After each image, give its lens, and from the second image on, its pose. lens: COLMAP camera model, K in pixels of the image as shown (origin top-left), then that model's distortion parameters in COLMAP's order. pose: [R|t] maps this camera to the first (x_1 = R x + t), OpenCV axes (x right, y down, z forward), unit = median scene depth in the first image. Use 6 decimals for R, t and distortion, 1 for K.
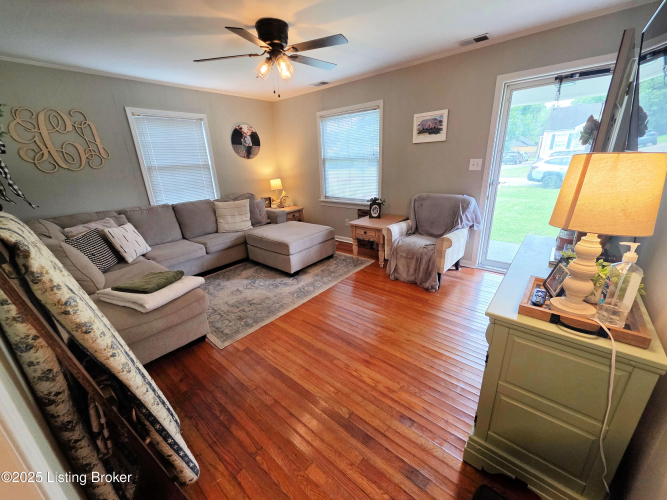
lens RADIAL K [[267.5, 0, 333.7], [0, 267.5, 250.0], [0, 0, 1]] dist [0.001825, 0.000008]
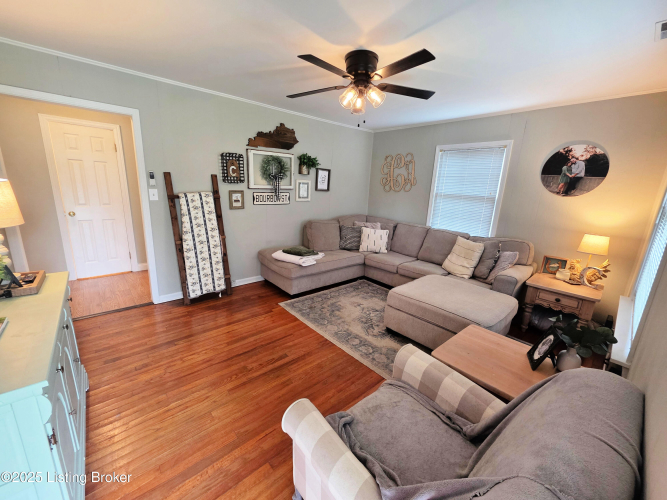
lens RADIAL K [[267.5, 0, 333.9], [0, 267.5, 249.0], [0, 0, 1]] dist [0.001825, 0.000008]
pose [[-0.153162, 0.260054, -0.953370, 0.634813], [-0.360411, 0.883600, 0.298924, -0.334908], [0.920133, 0.389389, -0.041607, 0.859510]]
